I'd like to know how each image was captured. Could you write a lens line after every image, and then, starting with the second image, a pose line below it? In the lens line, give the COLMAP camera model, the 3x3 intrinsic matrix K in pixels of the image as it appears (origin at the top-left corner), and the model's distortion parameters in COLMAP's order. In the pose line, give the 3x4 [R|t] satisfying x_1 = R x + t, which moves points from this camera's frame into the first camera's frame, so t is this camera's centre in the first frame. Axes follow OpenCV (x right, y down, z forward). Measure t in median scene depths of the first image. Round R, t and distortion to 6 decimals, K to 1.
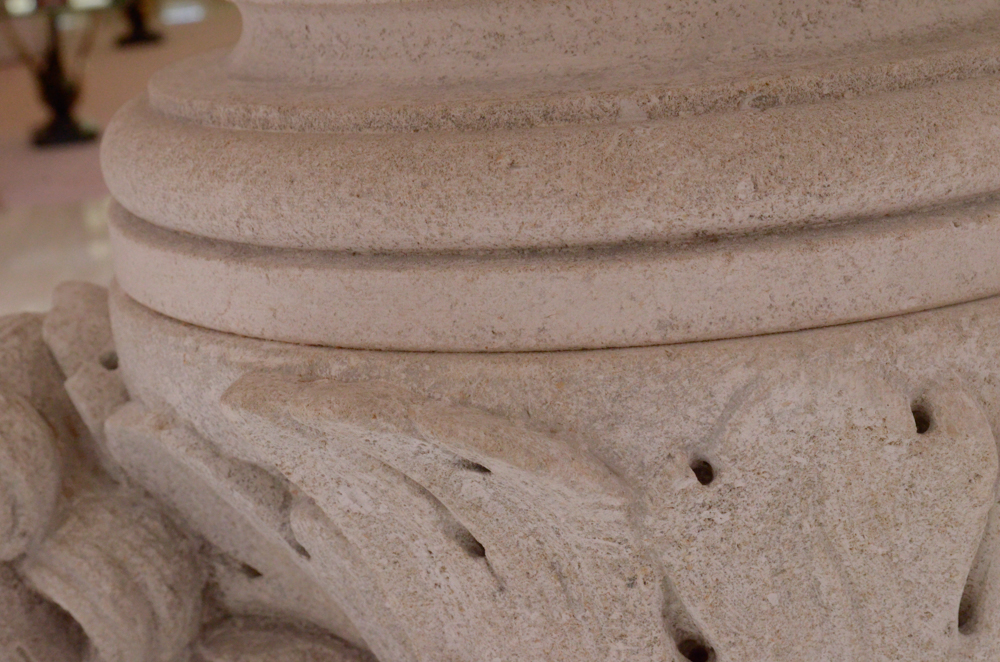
lens RADIAL K [[2149.4, 0, 500.0], [0, 2149.4, 331.0], [0, 0, 1]] dist [-0.046806, -0.131044]
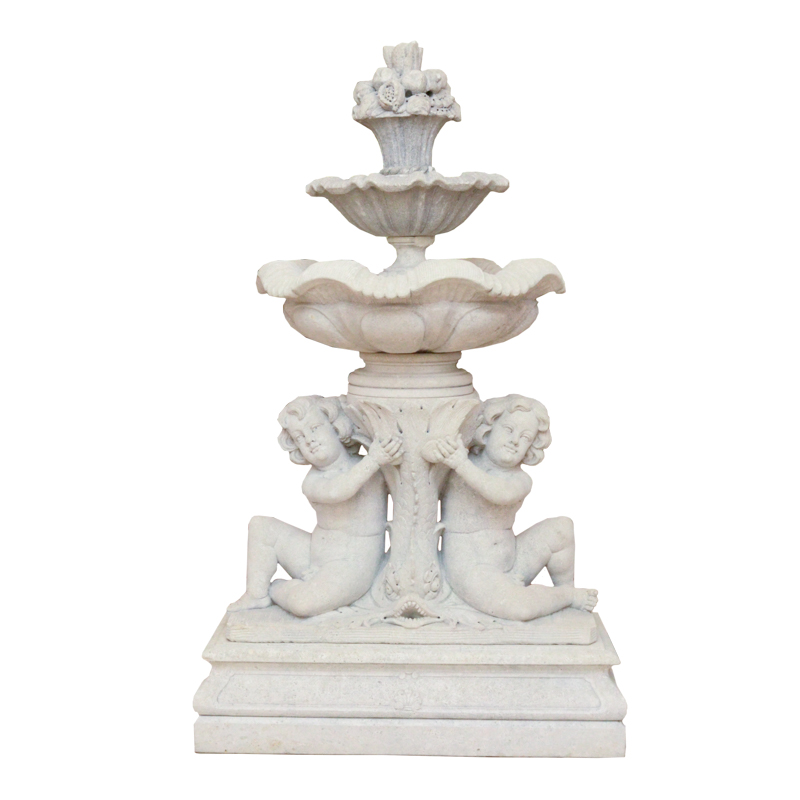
lens RADIAL K [[1250.3, 0, 400.0], [0, 1250.3, 400.0], [0, 0, 1]] dist [-0.113364, -0.004897]
pose [[0.985801, 0.110843, -0.126137, 0.696109], [-0.125648, 0.985247, -0.116192, 0.589198], [0.111397, 0.130391, 0.985185, -4.098722]]
